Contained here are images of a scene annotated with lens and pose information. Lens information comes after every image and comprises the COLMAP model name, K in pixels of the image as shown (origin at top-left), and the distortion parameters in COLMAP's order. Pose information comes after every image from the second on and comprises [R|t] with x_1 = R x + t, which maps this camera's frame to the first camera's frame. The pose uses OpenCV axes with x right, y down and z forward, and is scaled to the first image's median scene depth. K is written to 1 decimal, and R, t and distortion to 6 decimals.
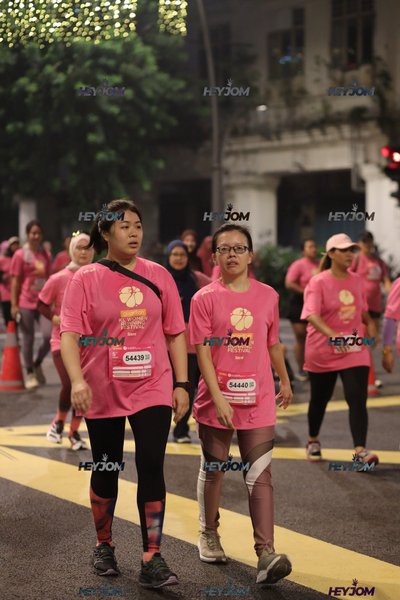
lens RADIAL K [[1612.9, 0, 208.8], [0, 1612.9, 300.3], [0, 0, 1]] dist [0.174265, 0.413289]
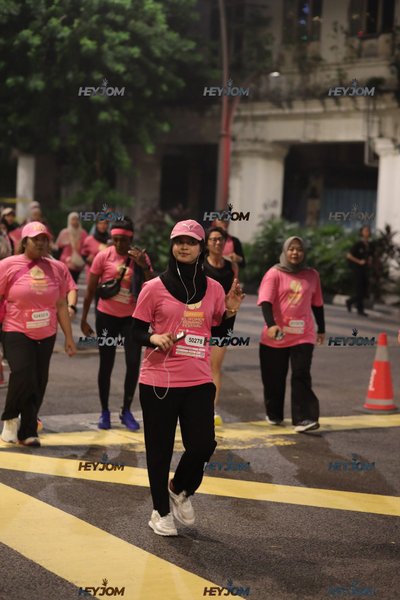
lens RADIAL K [[1456.0, 0, 197.3], [0, 1456.0, 269.3], [0, 0, 1]] dist [0.143861, 0.212372]
pose [[0.998713, 0.050697, -0.001400, -0.005624], [-0.050631, 0.998259, 0.030245, -0.027457], [0.002931, -0.030135, 0.999542, 0.134192]]
